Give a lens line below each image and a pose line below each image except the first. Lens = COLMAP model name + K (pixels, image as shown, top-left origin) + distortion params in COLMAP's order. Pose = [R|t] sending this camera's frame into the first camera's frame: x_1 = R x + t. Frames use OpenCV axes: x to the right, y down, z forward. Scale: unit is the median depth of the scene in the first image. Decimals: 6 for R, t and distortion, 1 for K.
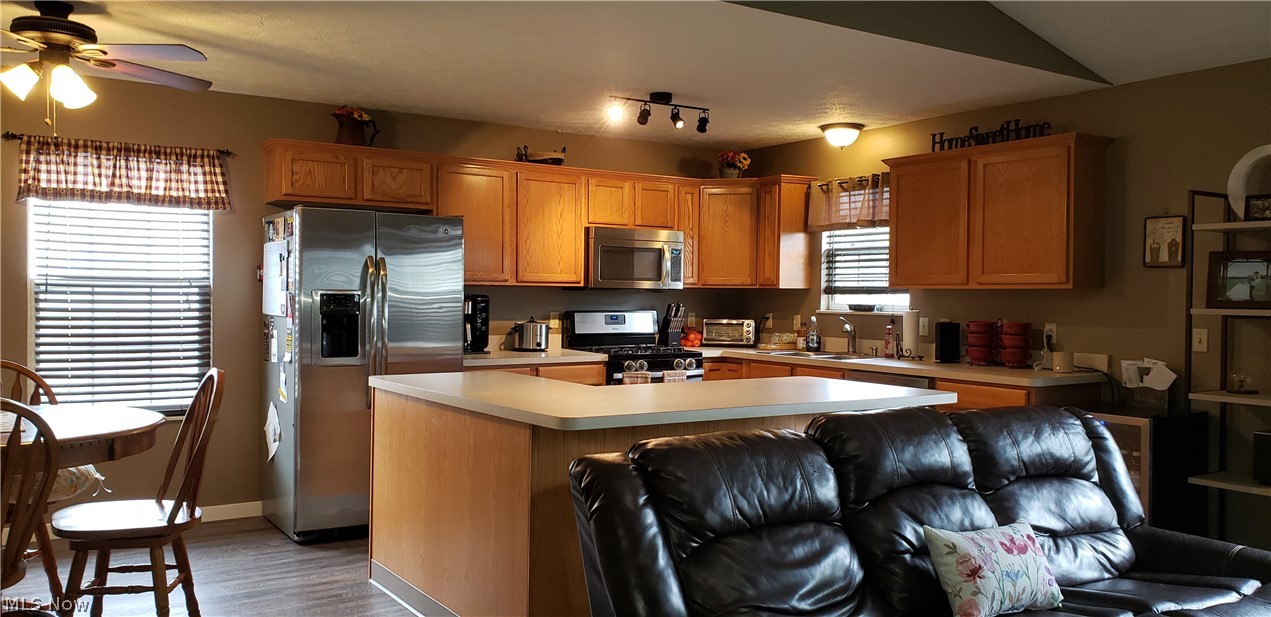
lens RADIAL K [[987.8, 0, 637.4], [0, 987.8, 315.9], [0, 0, 1]] dist [0.070752, -0.090663]
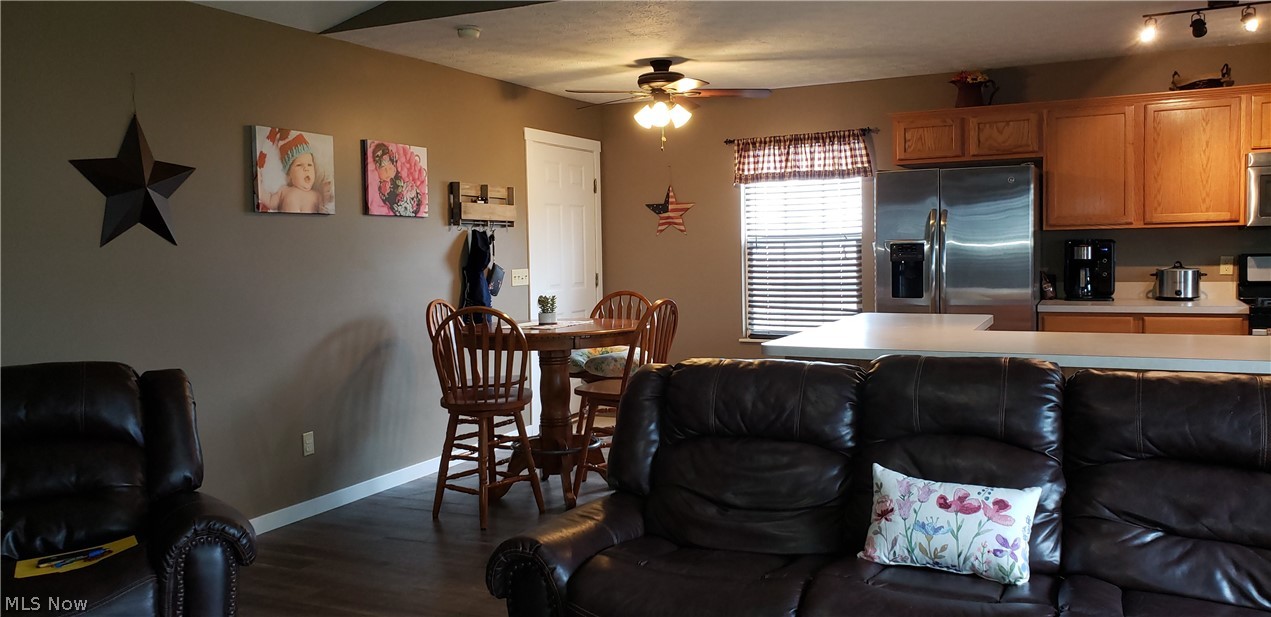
lens RADIAL K [[987.8, 0, 641.6], [0, 987.8, 299.8], [0, 0, 1]] dist [0.070752, -0.090663]
pose [[0.508219, 0.025445, -0.860852, 0.487232], [0.005338, 0.999451, 0.032693, 0.003471], [0.861212, -0.021211, 0.507804, 0.129878]]
